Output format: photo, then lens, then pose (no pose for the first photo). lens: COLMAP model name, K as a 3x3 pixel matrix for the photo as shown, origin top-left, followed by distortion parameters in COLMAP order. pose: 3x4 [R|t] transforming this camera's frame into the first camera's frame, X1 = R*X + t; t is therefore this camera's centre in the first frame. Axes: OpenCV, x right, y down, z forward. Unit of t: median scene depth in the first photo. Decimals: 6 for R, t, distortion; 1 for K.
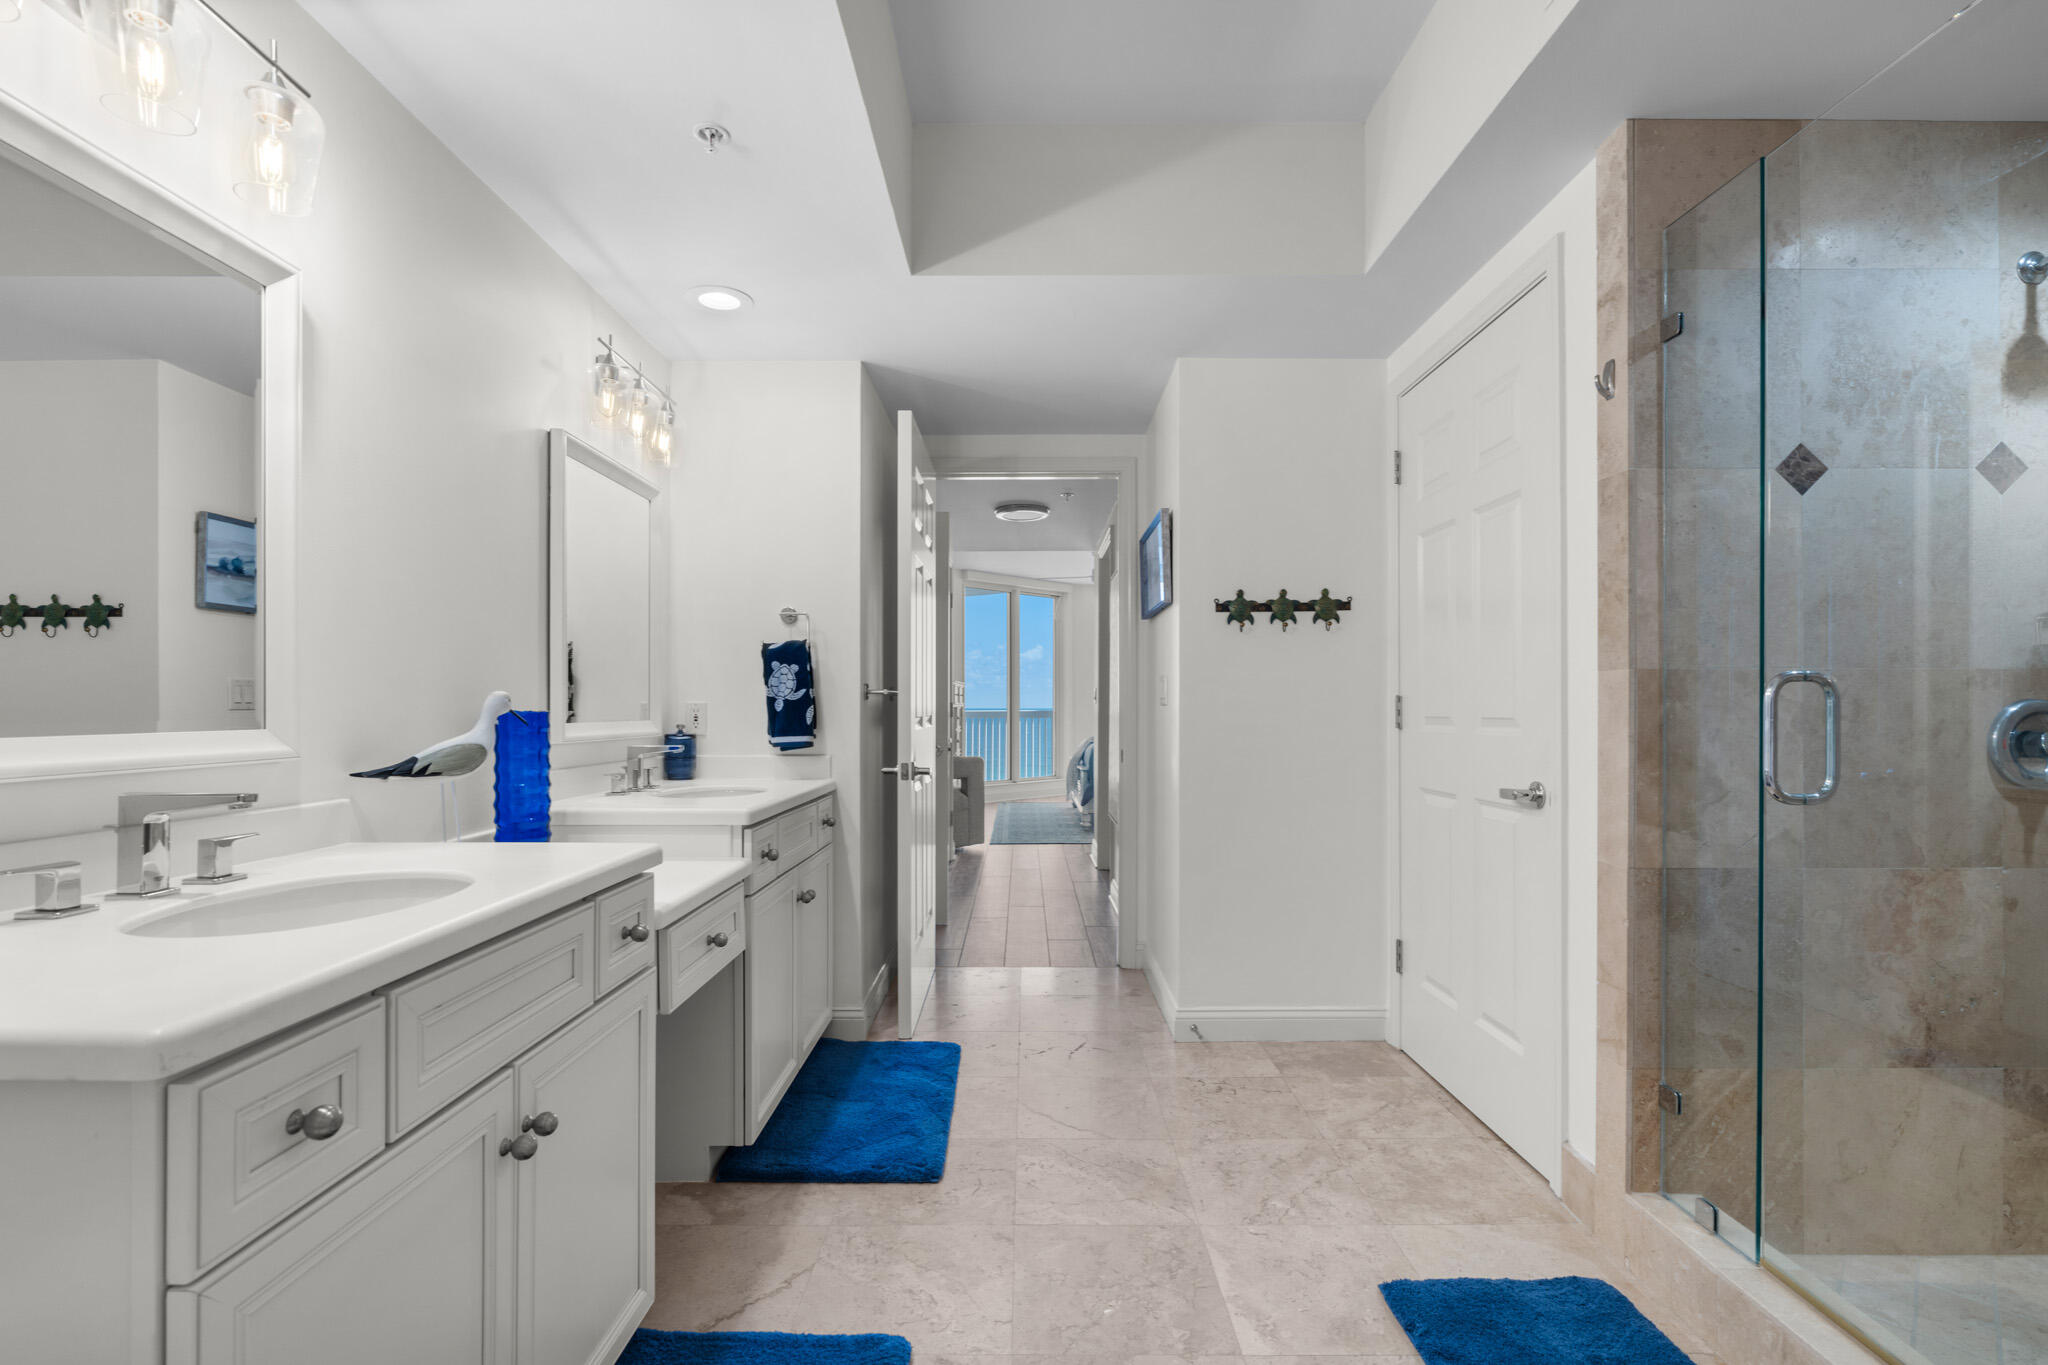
lens RADIAL K [[925.3, 0, 1032.5], [0, 925.3, 708.6], [0, 0, 1]] dist [-0.007951, 0.003233]
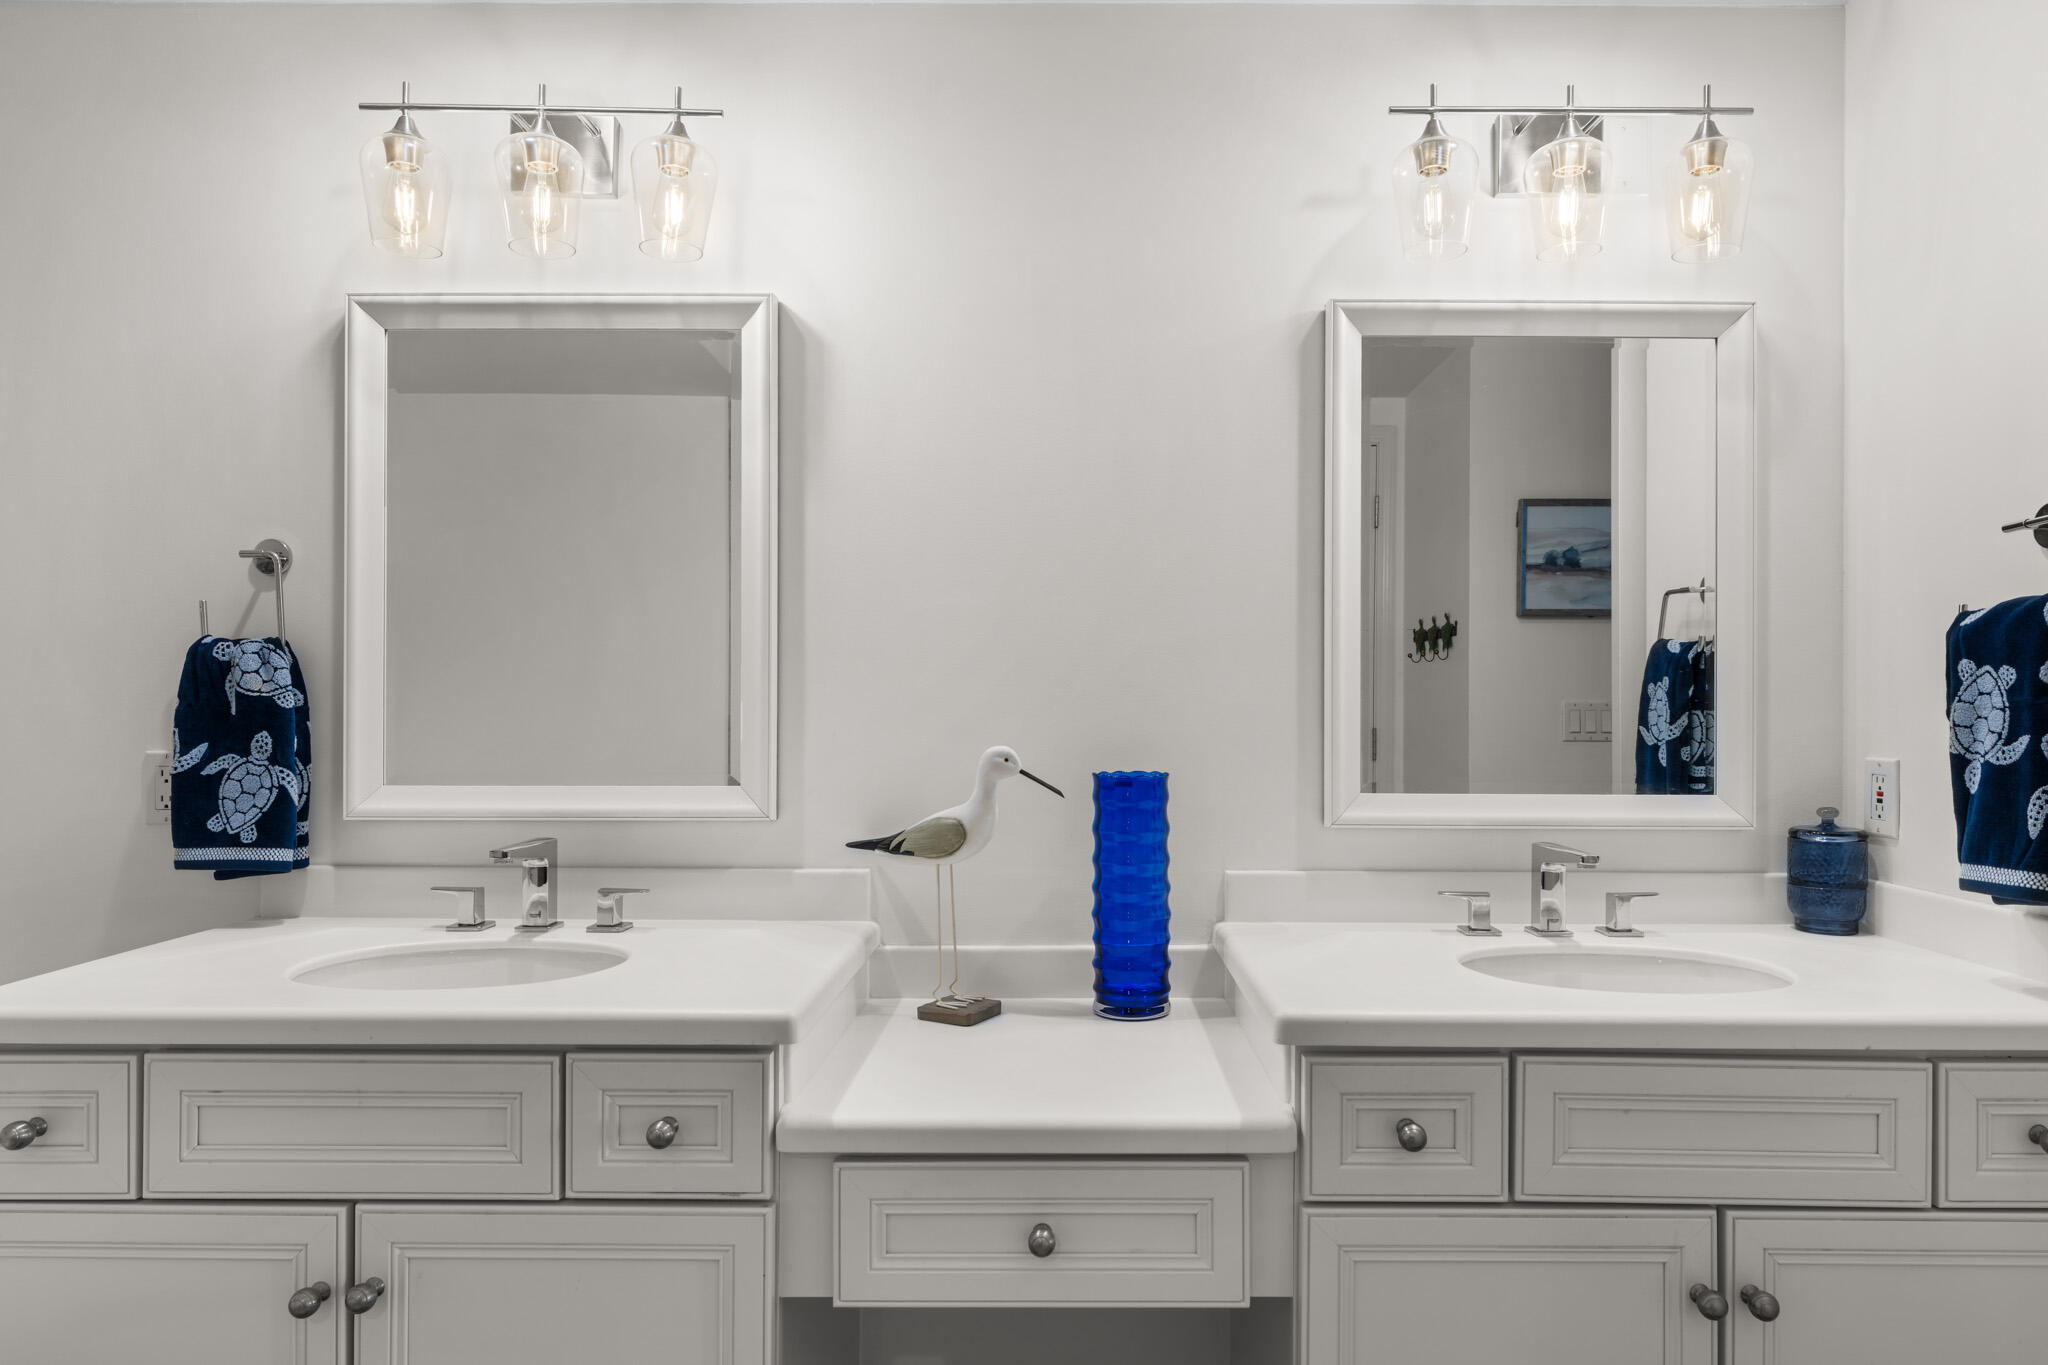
lens RADIAL K [[1243.9, 0, 1051.2], [0, 1243.9, 698.9], [0, 0, 1]] dist [0.001595, -0.004315]
pose [[-0.010684, -0.005743, -0.999926, 0.292152], [-0.005408, 0.999969, -0.005686, -0.039253], [0.999928, 0.005347, -0.010715, 0.829930]]
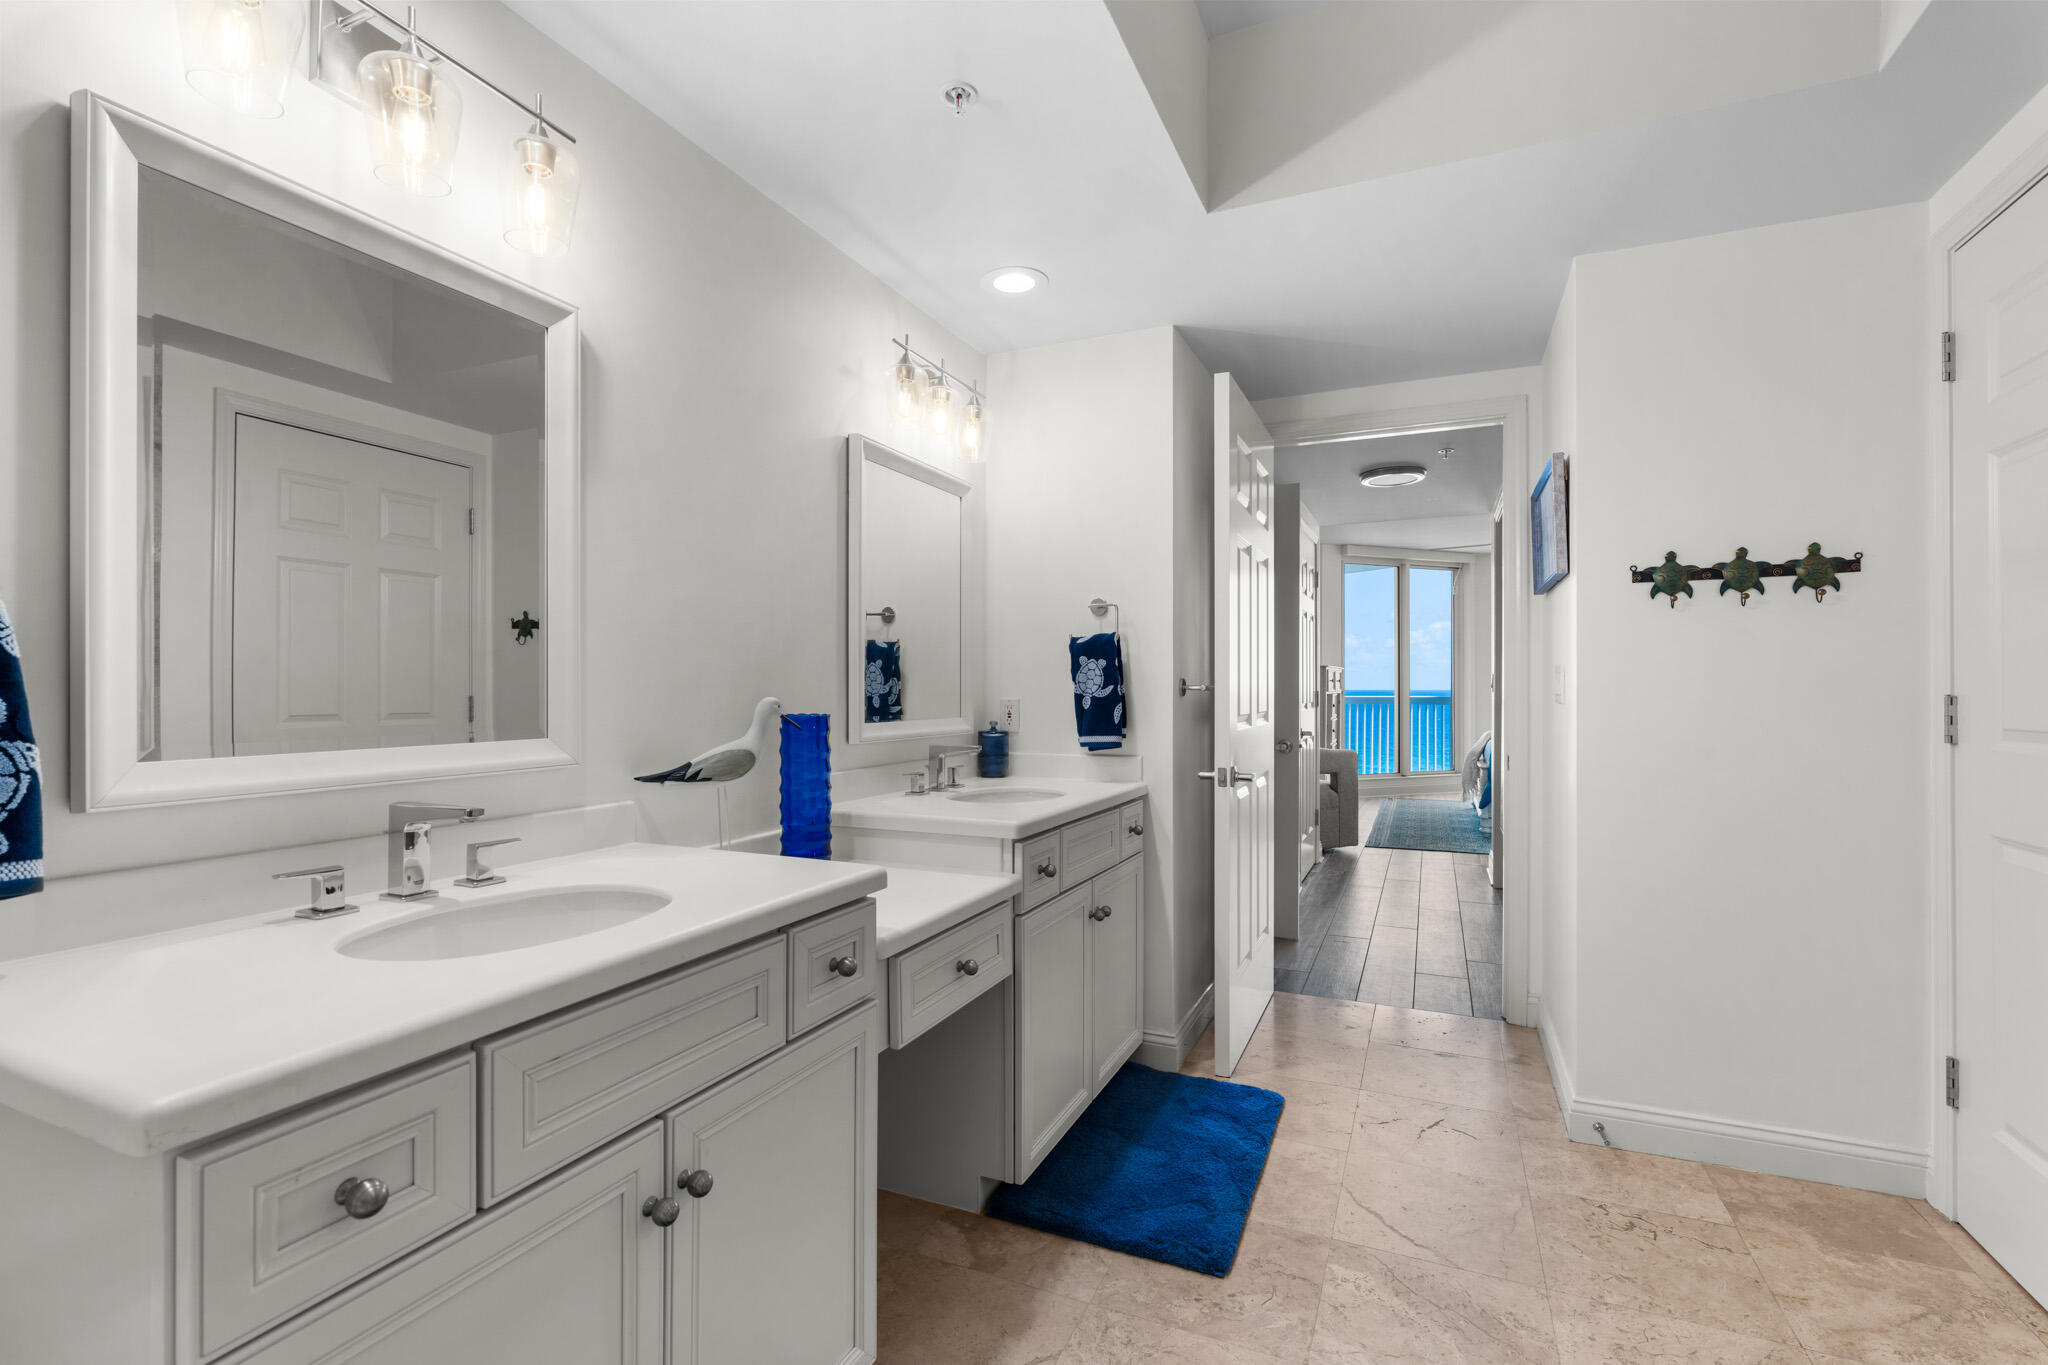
lens RADIAL K [[925.3, 0, 1030.2], [0, 925.3, 686.9], [0, 0, 1]] dist [-0.007951, 0.003233]
pose [[0.912983, 0.000867, -0.407998, 0.076264], [-0.002102, 0.999994, -0.002579, -0.022377], [0.407993, 0.003212, 0.912979, 0.150846]]
